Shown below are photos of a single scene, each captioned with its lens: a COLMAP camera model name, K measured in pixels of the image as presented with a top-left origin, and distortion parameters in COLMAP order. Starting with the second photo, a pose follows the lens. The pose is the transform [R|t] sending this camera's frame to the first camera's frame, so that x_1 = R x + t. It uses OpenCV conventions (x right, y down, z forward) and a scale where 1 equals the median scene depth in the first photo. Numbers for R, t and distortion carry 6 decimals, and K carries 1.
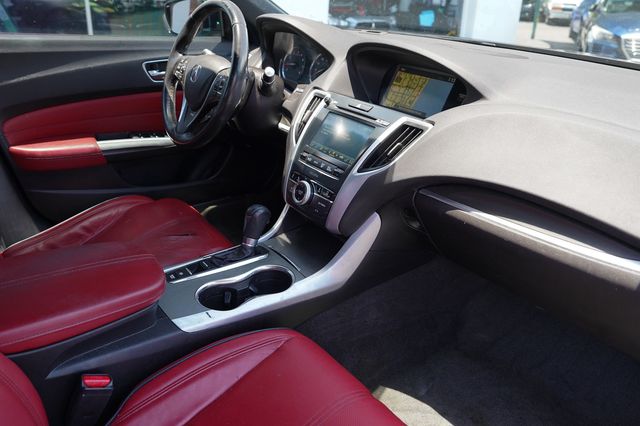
lens RADIAL K [[497.6, 0, 322.5], [0, 497.6, 188.8], [0, 0, 1]] dist [-0.105170, 0.084487]
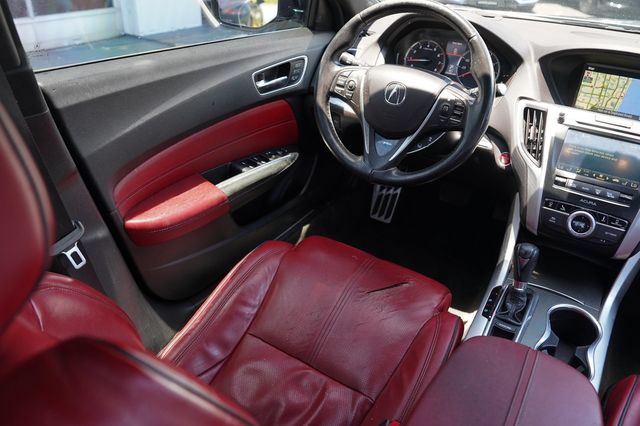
lens RADIAL K [[497.6, 0, 322.5], [0, 497.6, 188.8], [0, 0, 1]] dist [-0.105170, 0.084487]
pose [[0.932593, -0.175762, 0.315242, -0.665917], [0.135897, 0.980137, 0.144442, -0.220220], [-0.334367, -0.091866, 0.937955, 0.270919]]
